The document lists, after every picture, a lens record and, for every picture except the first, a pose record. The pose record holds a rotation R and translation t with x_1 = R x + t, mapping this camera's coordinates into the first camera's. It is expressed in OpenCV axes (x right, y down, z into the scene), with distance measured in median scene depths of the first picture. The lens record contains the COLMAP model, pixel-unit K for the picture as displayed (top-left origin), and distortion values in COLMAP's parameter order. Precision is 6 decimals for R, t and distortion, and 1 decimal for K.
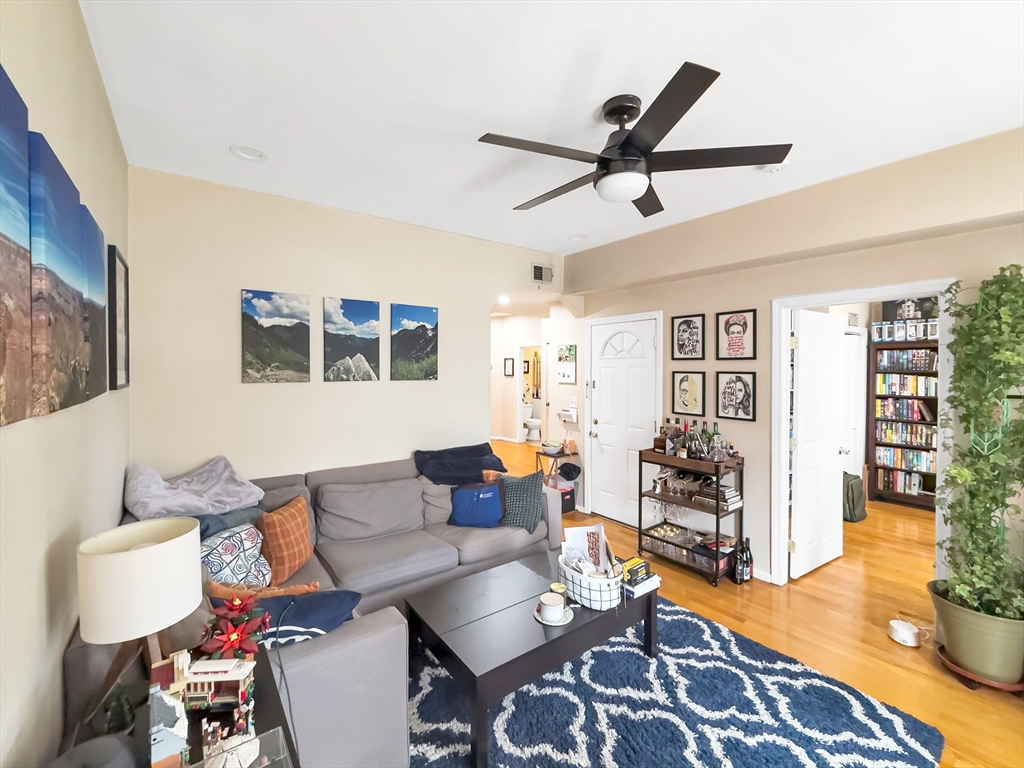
lens RADIAL K [[418.5, 0, 513.8], [0, 418.5, 369.3], [0, 0, 1]] dist [-0.003764, 0.001153]
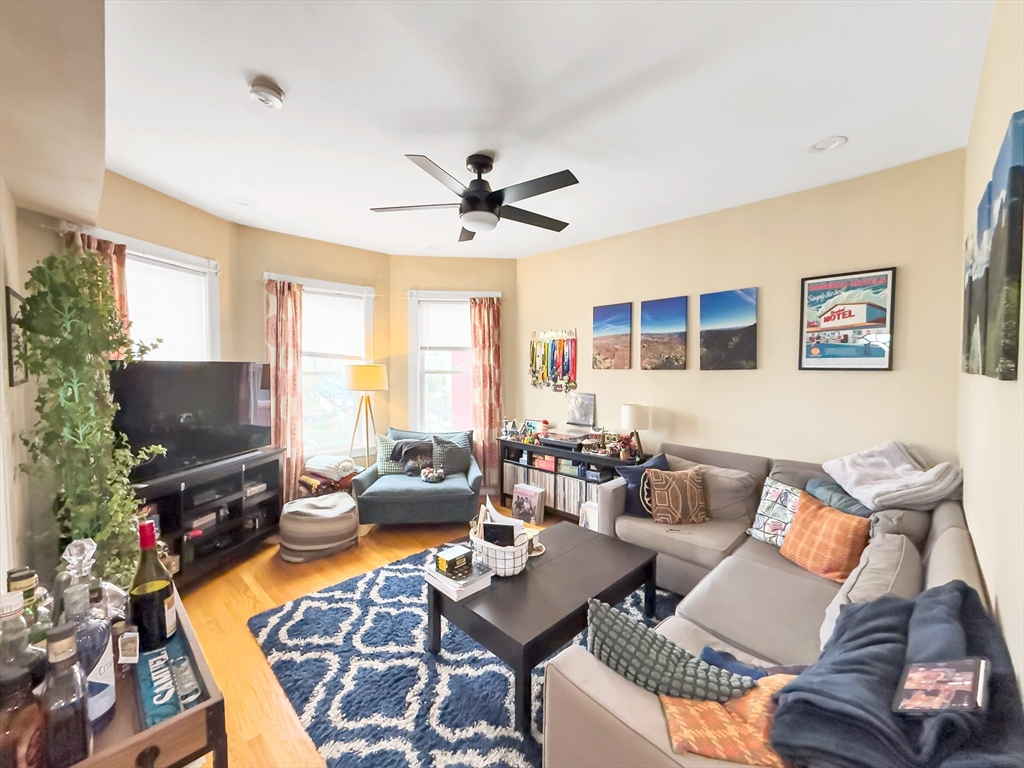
lens RADIAL K [[418.5, 0, 512.0], [0, 418.5, 380.0], [0, 0, 1]] dist [-0.003764, 0.001153]
pose [[-0.991212, 0.006898, -0.132106, 0.183587], [0.000895, 0.998966, 0.045446, 0.010930], [0.132283, 0.044928, -0.990193, 1.313139]]
